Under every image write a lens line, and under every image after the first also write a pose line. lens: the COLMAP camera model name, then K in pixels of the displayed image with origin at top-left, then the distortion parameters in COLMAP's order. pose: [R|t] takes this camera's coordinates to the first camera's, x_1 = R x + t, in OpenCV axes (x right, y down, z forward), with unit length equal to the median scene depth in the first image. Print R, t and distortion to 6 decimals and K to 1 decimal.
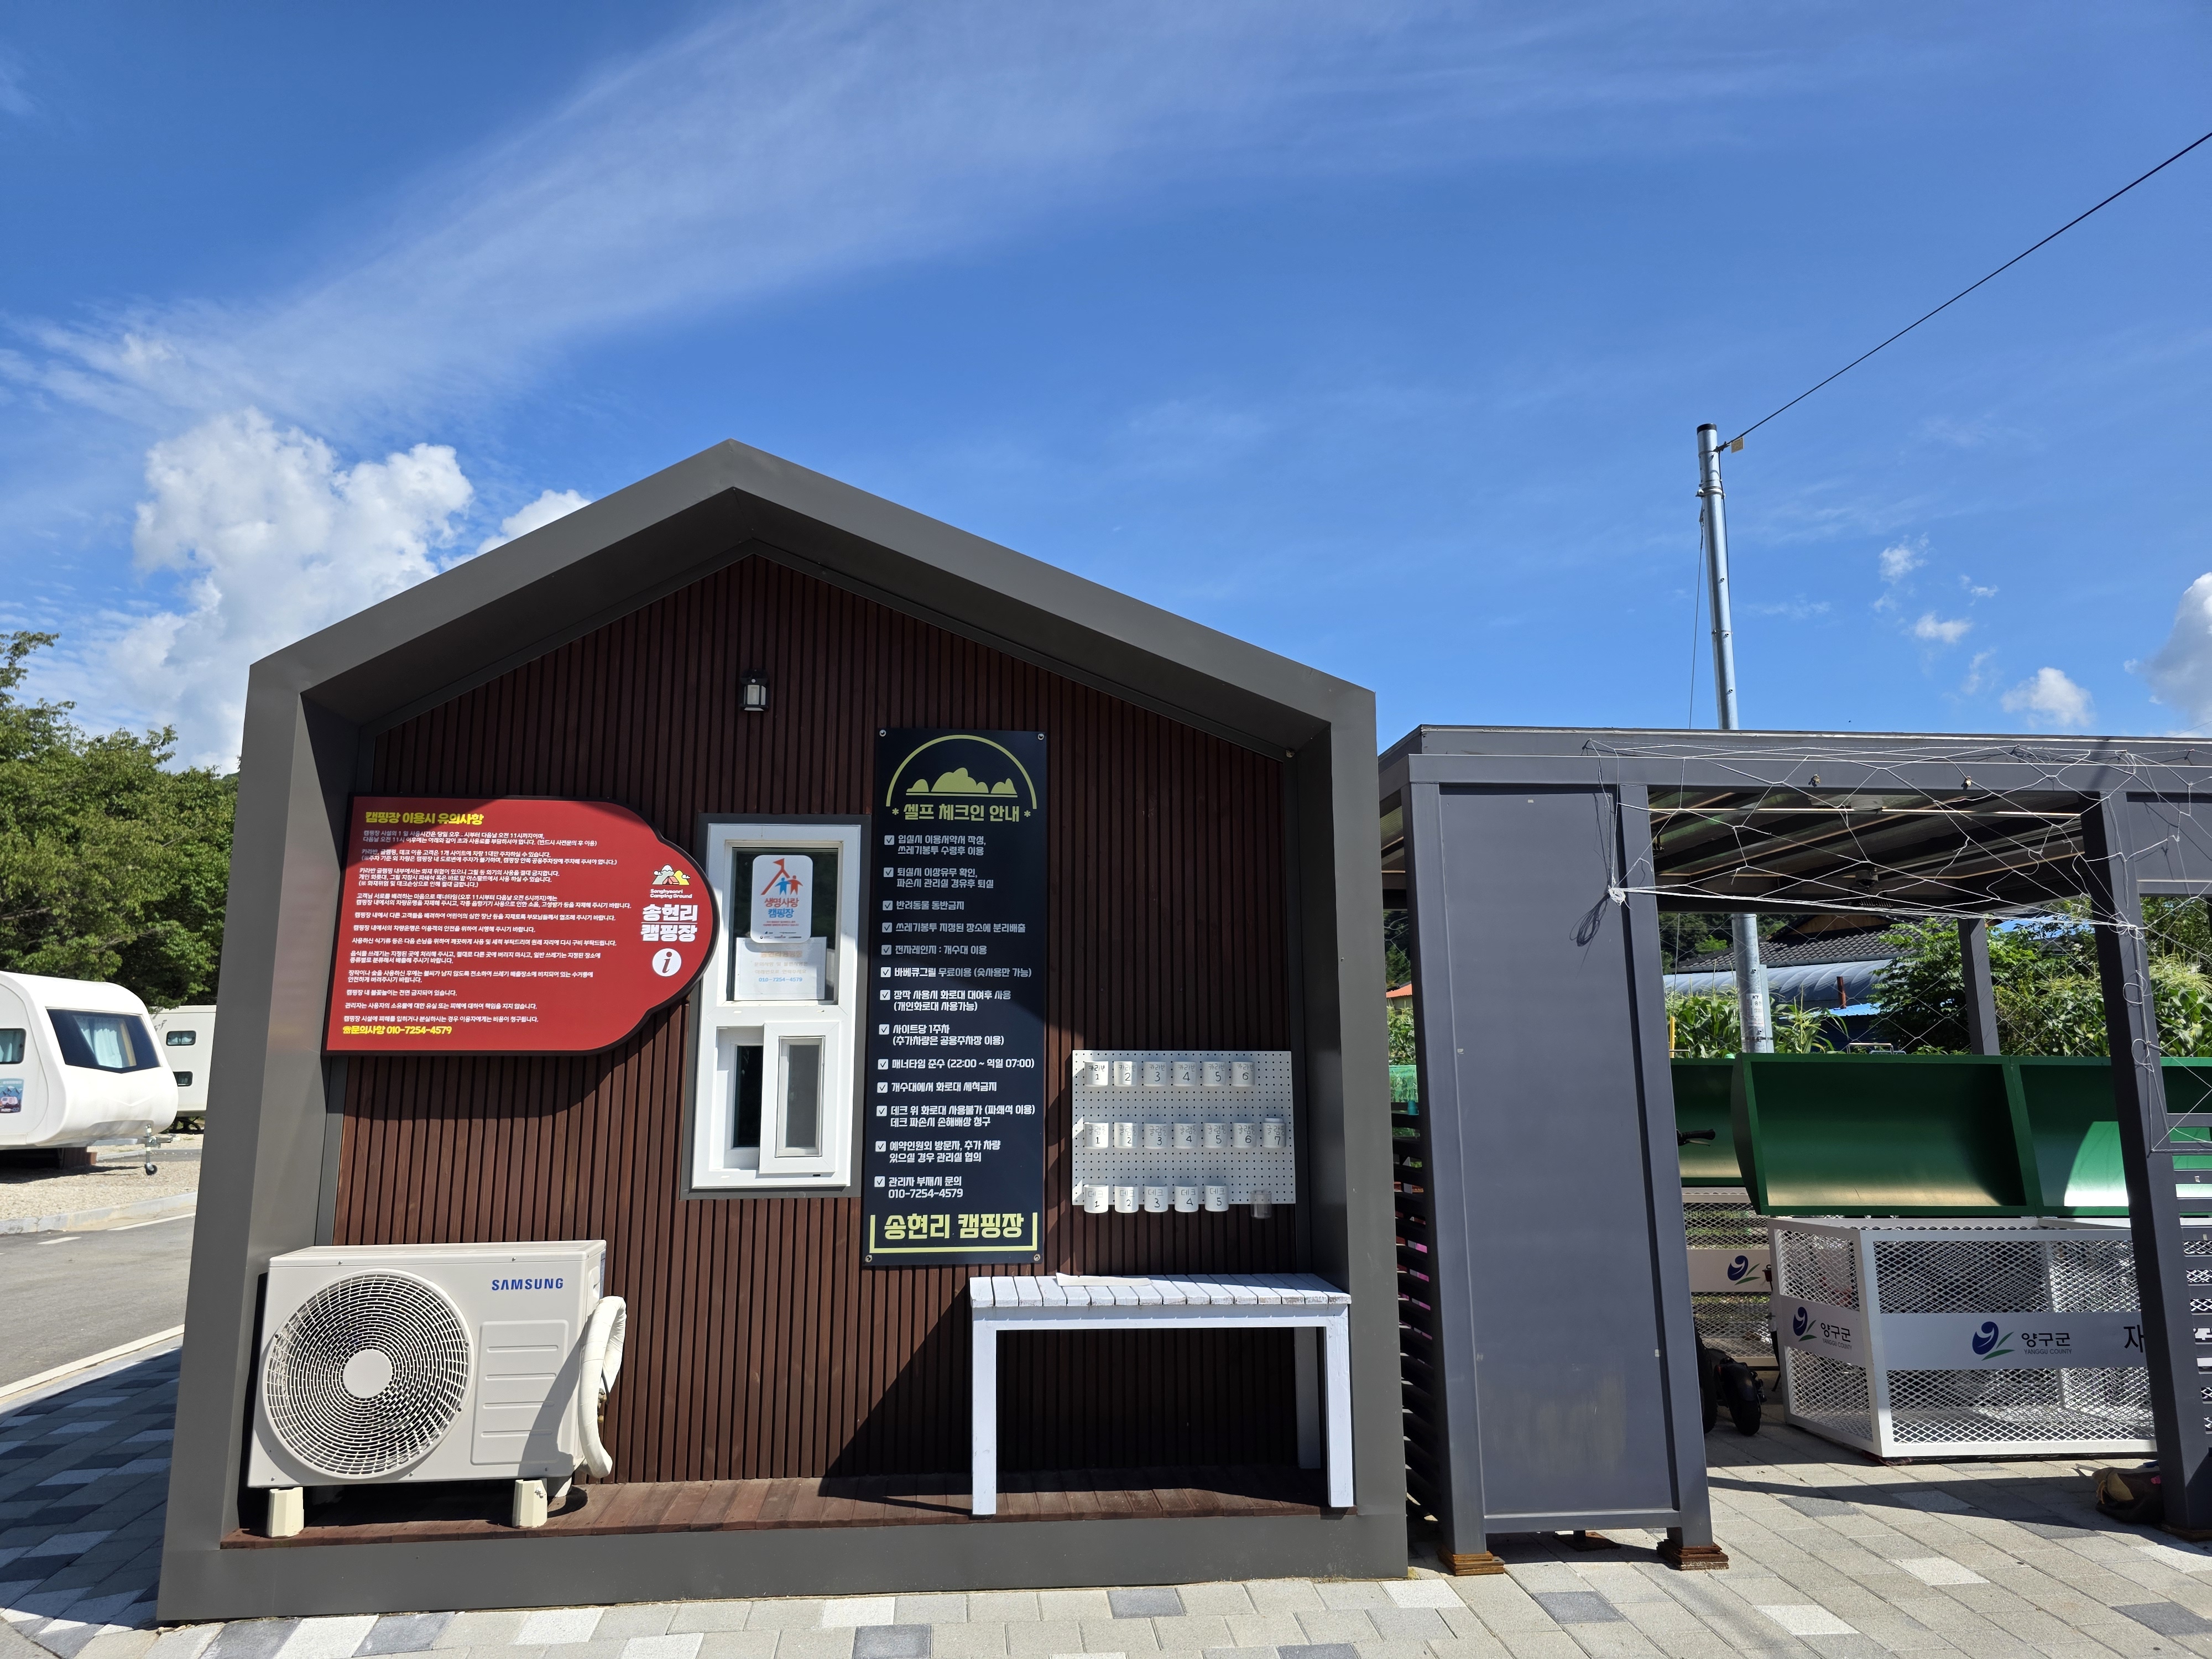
lens RADIAL K [[1467.6, 0, 1106.0], [0, 1467.6, 829.5], [0, 0, 1]] dist [0.001303, -0.001570]
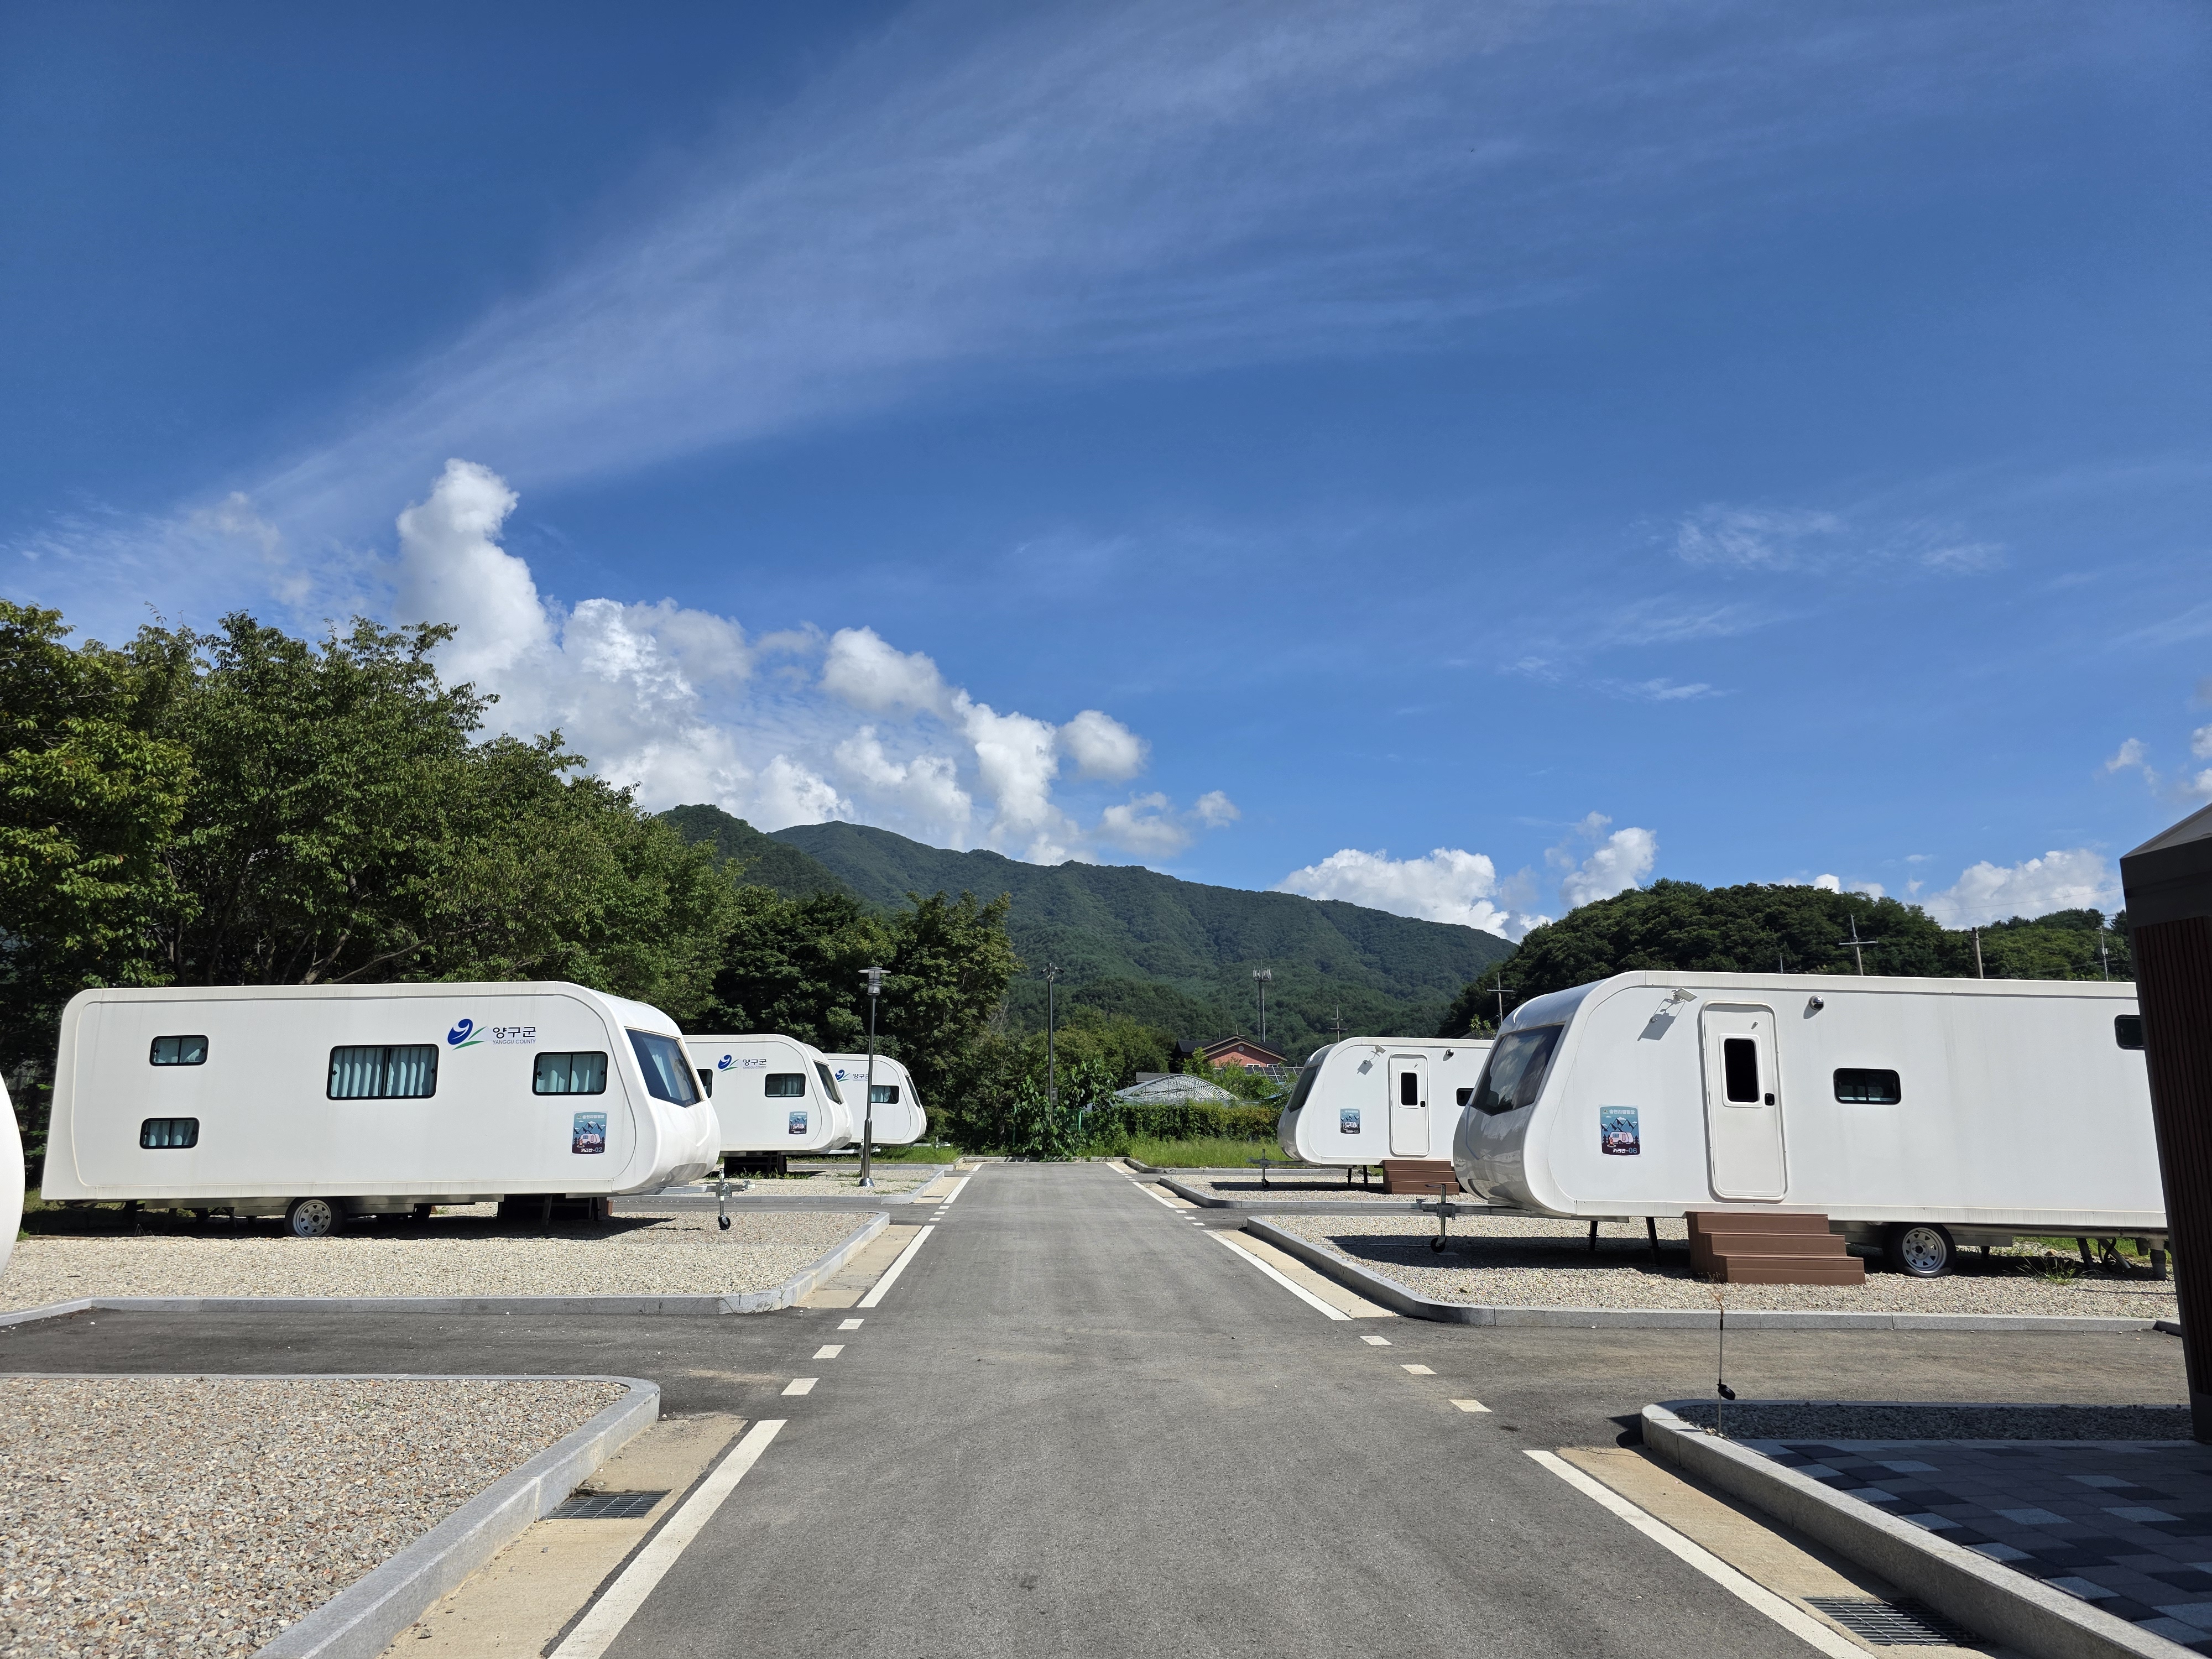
lens RADIAL K [[1467.6, 0, 1106.0], [0, 1467.6, 829.5], [0, 0, 1]] dist [0.001303, -0.001570]
pose [[0.998161, -0.011291, -0.059558, -0.290850], [0.009518, 0.999505, -0.029970, 0.026912], [0.059867, 0.029348, 0.997775, 0.132578]]
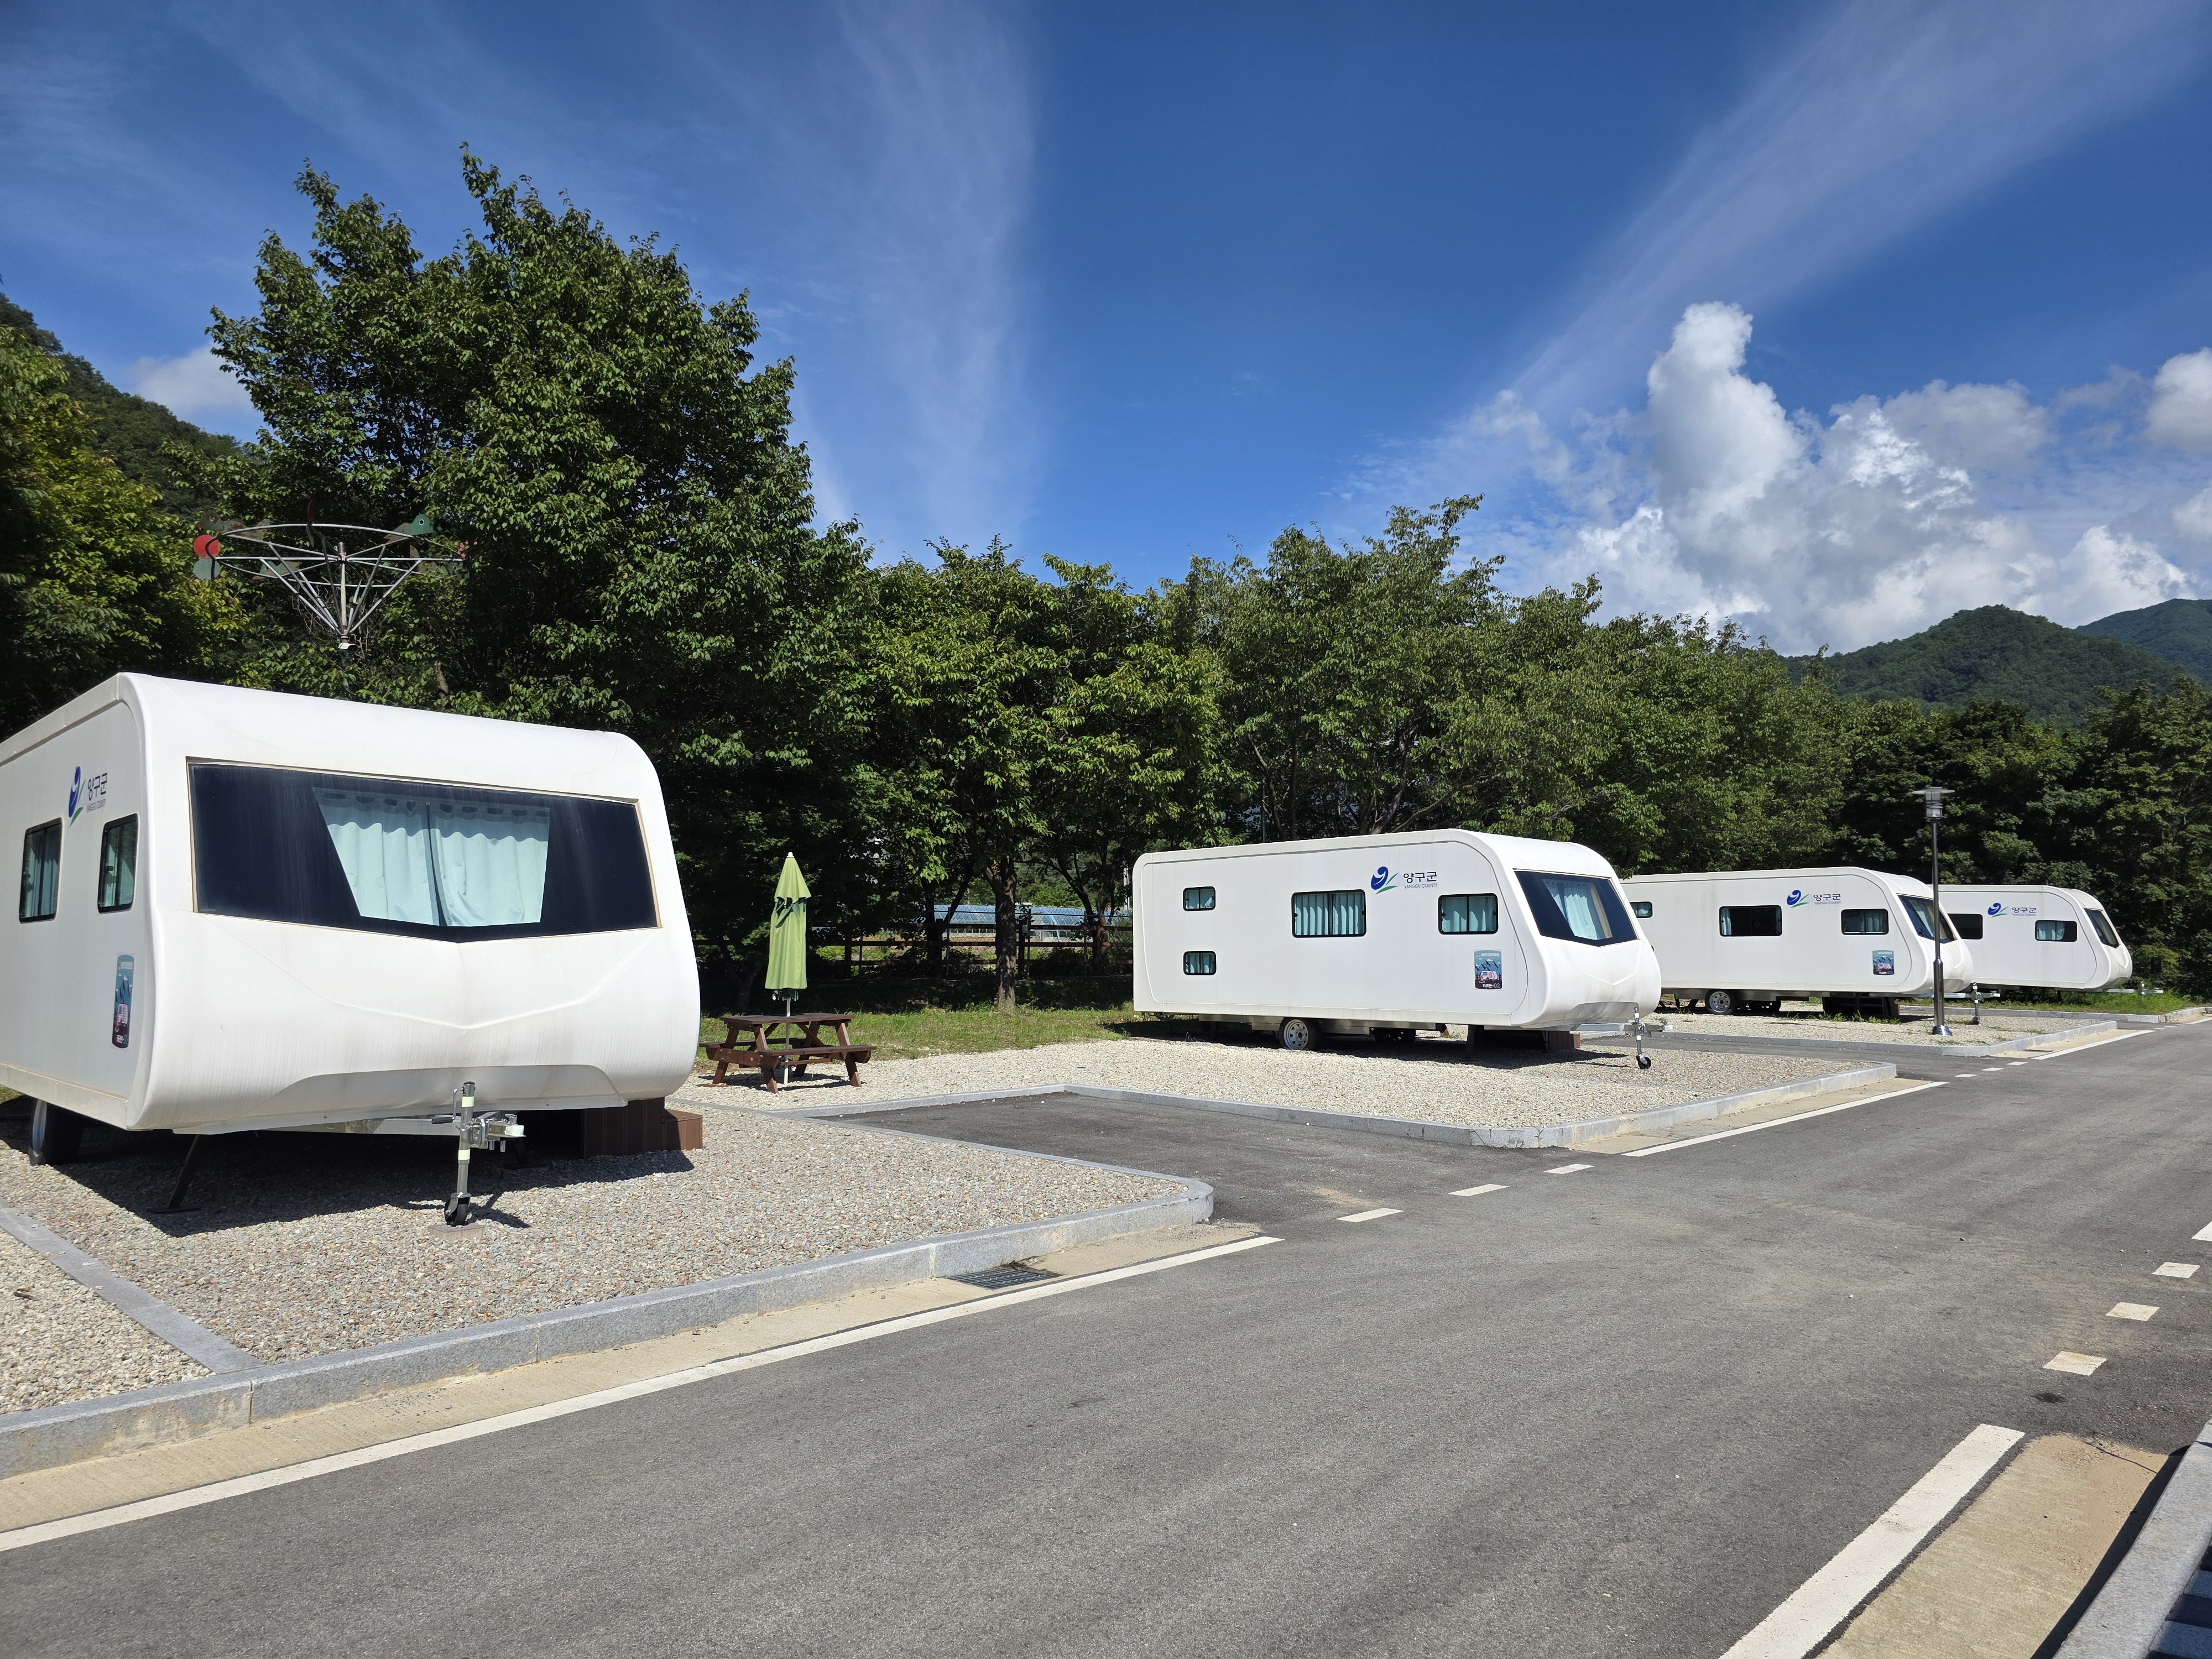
lens RADIAL K [[1426.2, 0, 1096.4], [0, 1426.2, 880.6], [0, 0, 1]] dist [0.037334, -0.053769]
pose [[0.622299, -0.027662, -0.782291, -0.161943], [0.117228, 0.991398, 0.058196, 0.037222], [0.773952, -0.127922, 0.620189, 0.214067]]
